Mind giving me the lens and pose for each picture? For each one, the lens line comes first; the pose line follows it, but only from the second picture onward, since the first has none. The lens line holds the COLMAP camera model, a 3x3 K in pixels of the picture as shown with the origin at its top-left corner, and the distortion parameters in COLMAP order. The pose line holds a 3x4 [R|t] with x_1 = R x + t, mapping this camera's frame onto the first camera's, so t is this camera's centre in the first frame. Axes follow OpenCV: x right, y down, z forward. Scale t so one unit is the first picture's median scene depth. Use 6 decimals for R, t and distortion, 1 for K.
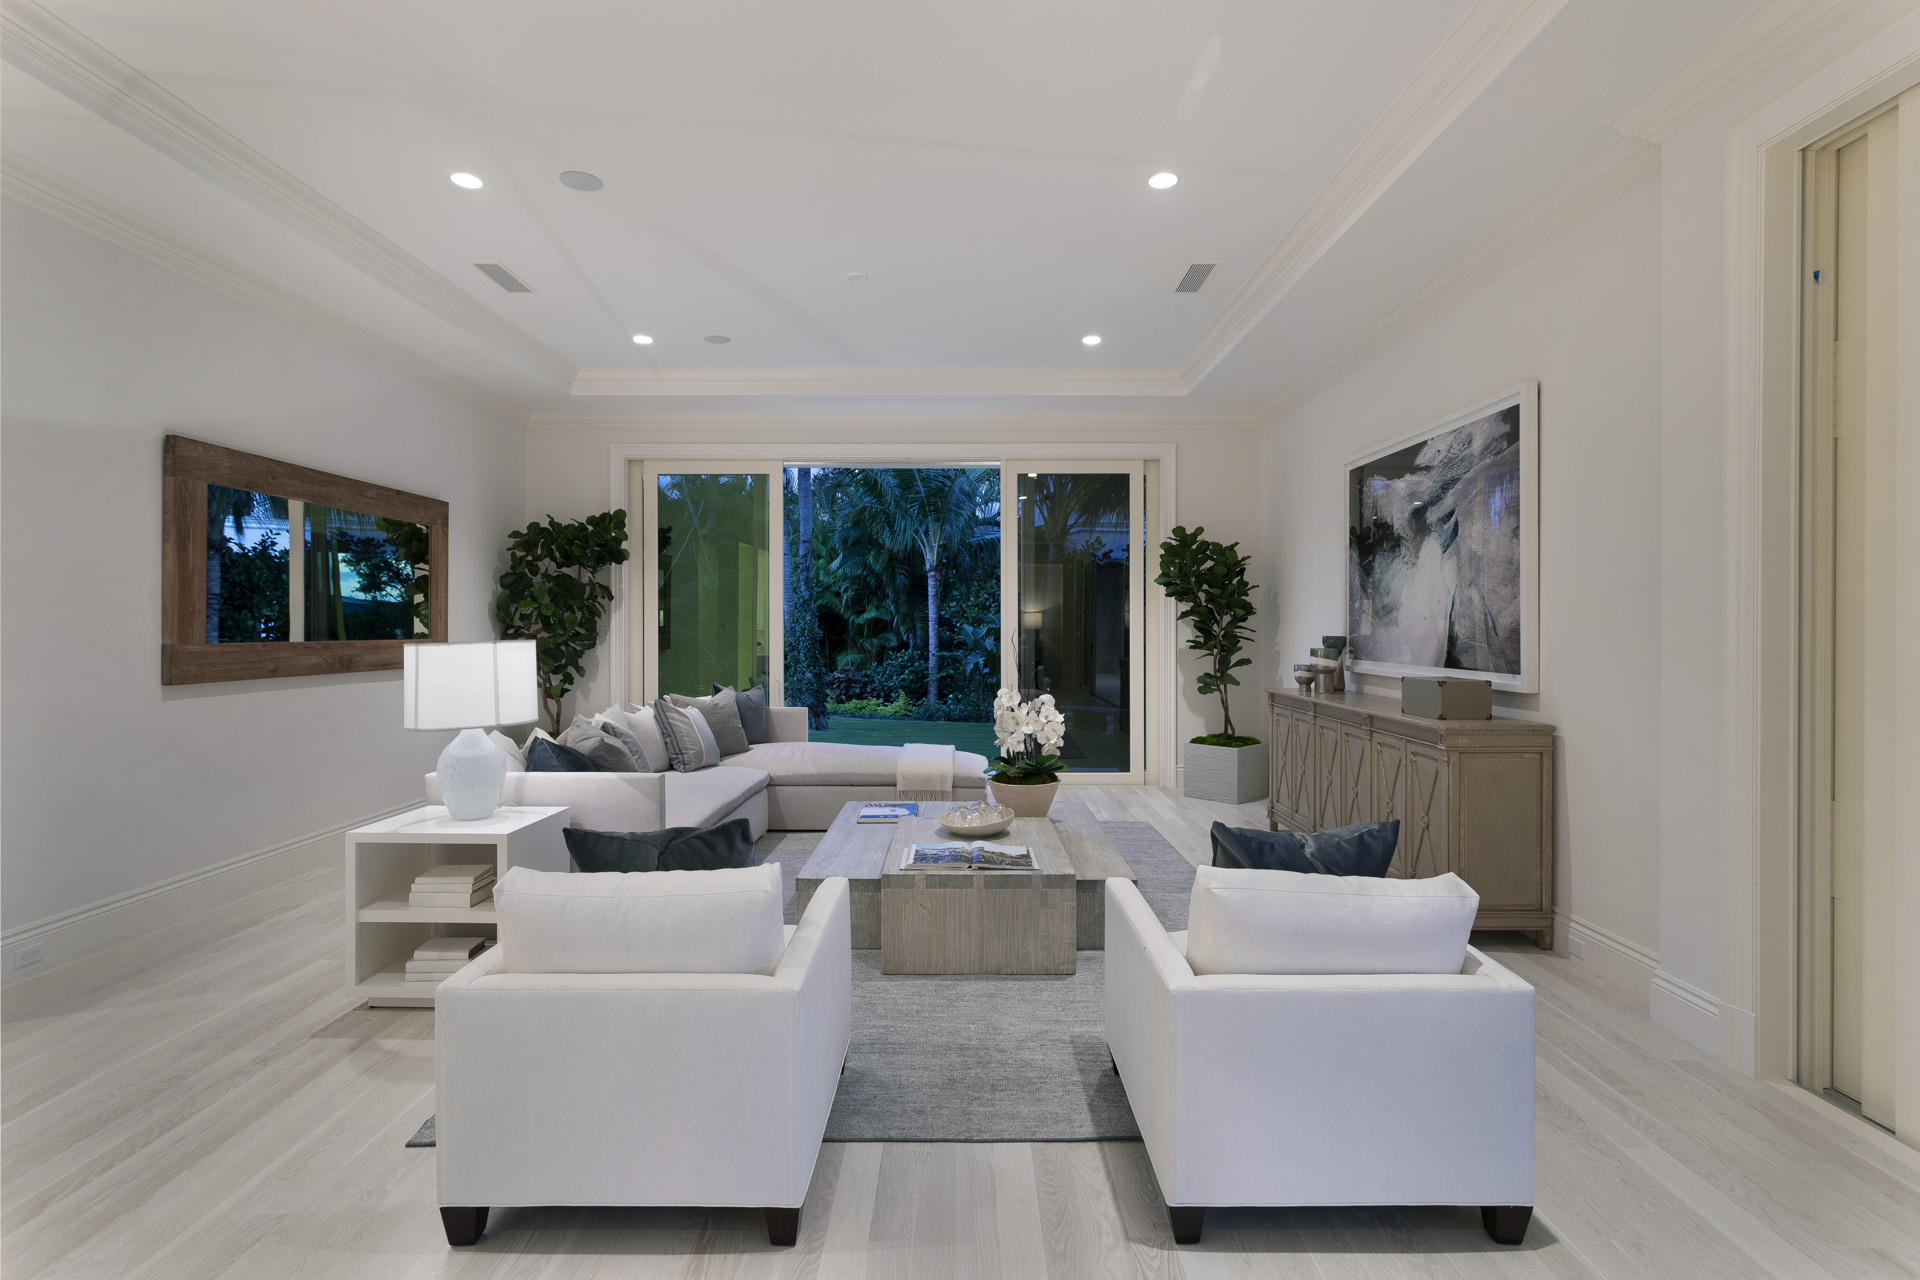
lens RADIAL K [[777.0, 0, 960.0], [0, 777.0, 640.0], [0, 0, 1]] dist [0.001172, 0.000028]
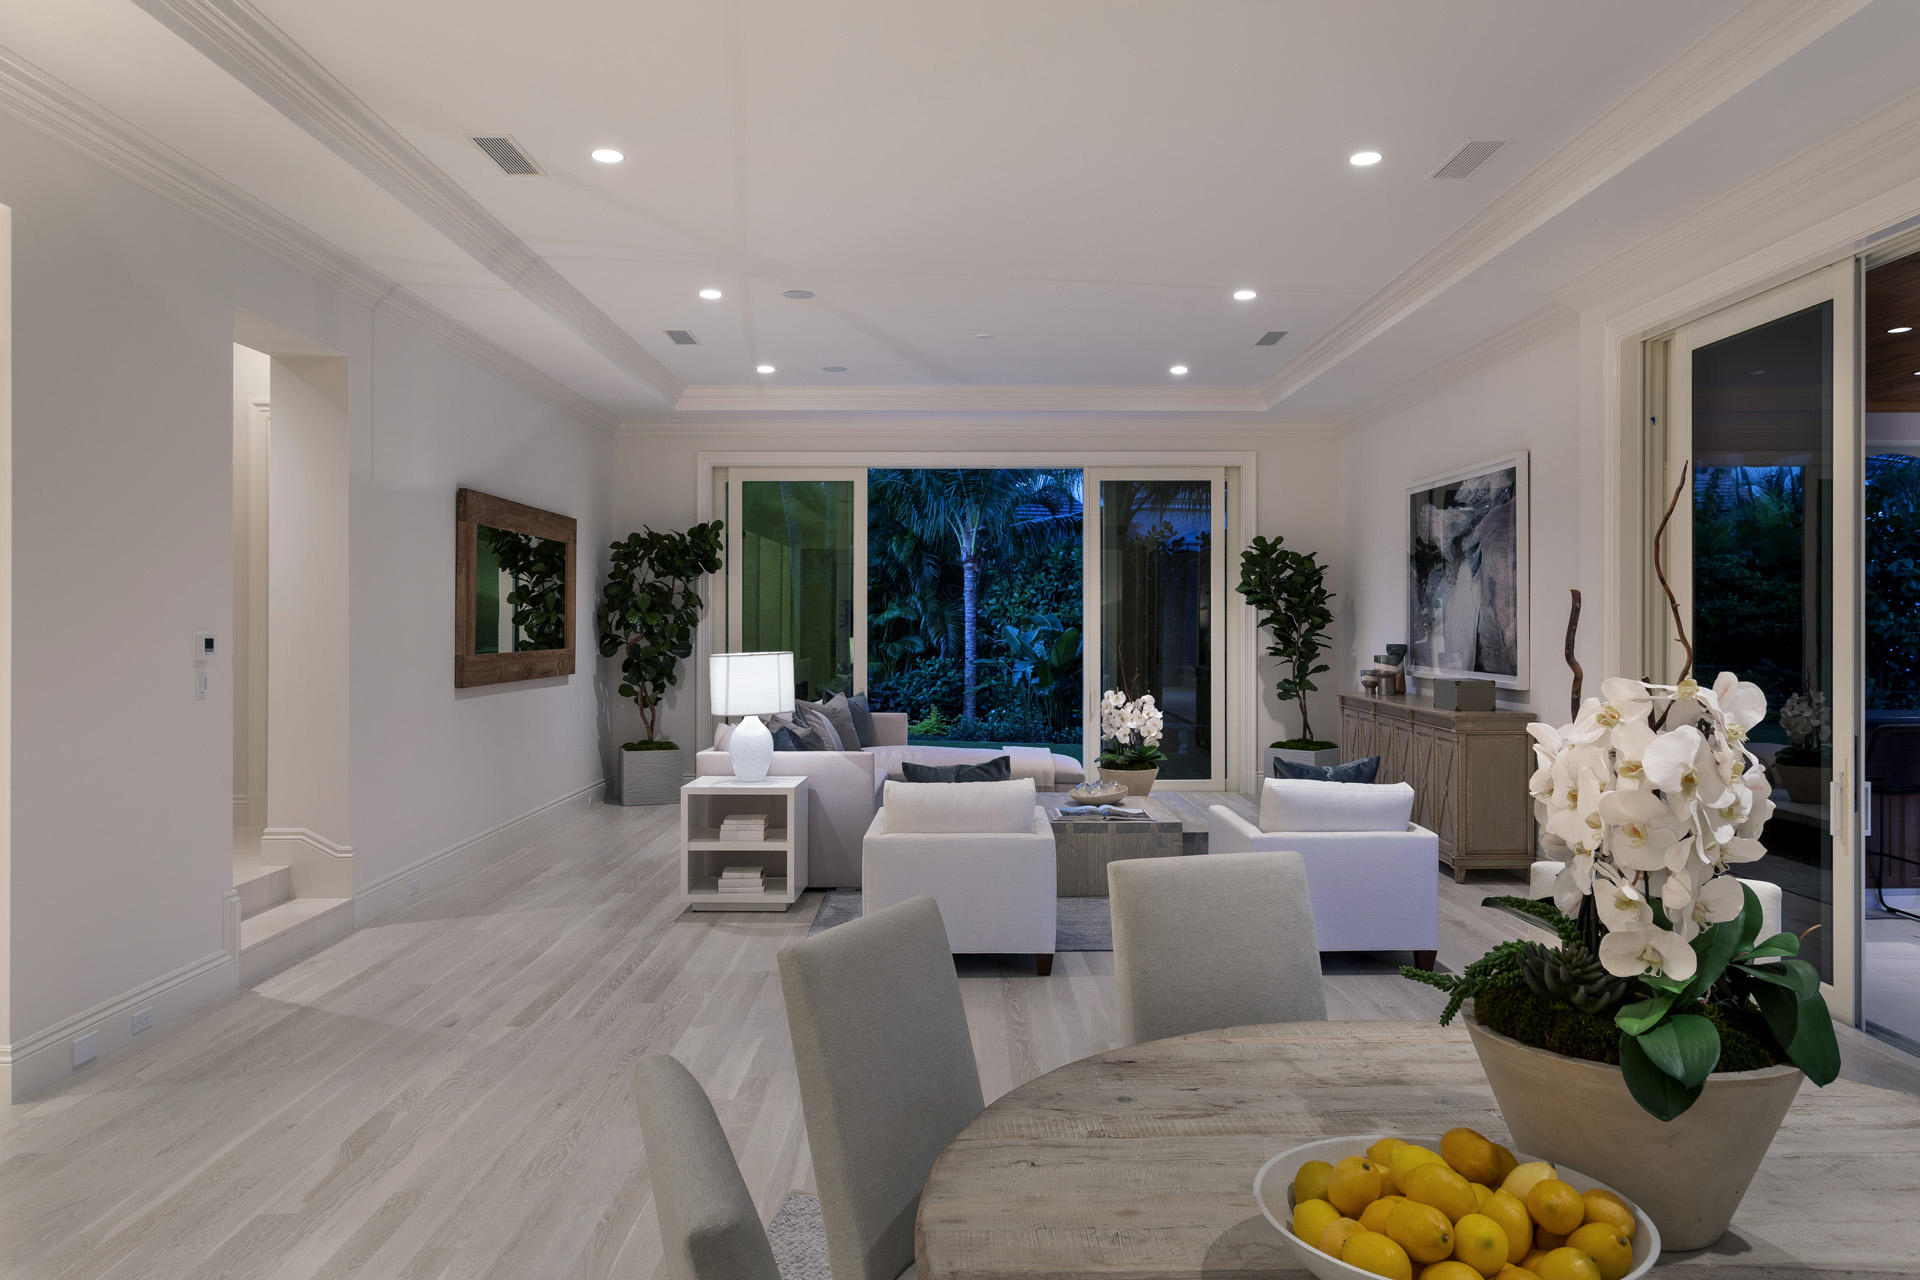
lens RADIAL K [[1398.4, 0, 960.0], [0, 1398.4, 640.0], [0, 0, 1]] dist [-0.004540, -0.000385]
pose [[0.998358, -0.001930, 0.057246, -0.220292], [0.001779, 0.999995, 0.002678, -0.015149], [-0.057251, -0.002571, 0.998357, -0.827153]]
